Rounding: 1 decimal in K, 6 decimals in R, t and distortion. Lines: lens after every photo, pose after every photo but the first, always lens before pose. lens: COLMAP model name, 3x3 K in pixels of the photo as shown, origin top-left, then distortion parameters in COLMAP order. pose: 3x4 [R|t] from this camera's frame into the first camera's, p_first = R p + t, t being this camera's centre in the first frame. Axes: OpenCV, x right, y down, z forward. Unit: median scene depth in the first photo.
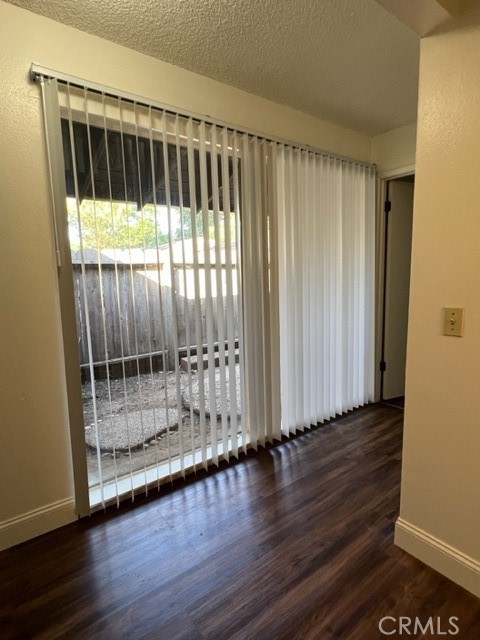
lens RADIAL K [[337.5, 0, 240.8], [0, 337.5, 319.0], [0, 0, 1]] dist [-0.005532, -0.001033]
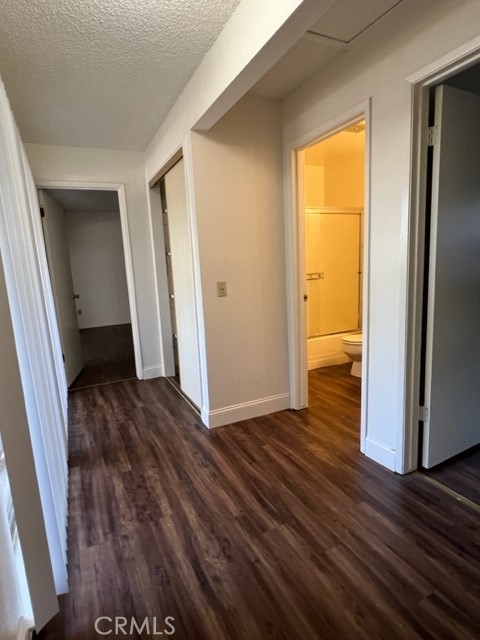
lens RADIAL K [[337.5, 0, 231.7], [0, 337.5, 318.8], [0, 0, 1]] dist [-0.005532, -0.001033]
pose [[0.187427, -0.142630, 0.971868, -1.104977], [0.164262, 0.980021, 0.112148, -0.027447], [-0.968447, 0.138621, 0.207111, 0.501421]]
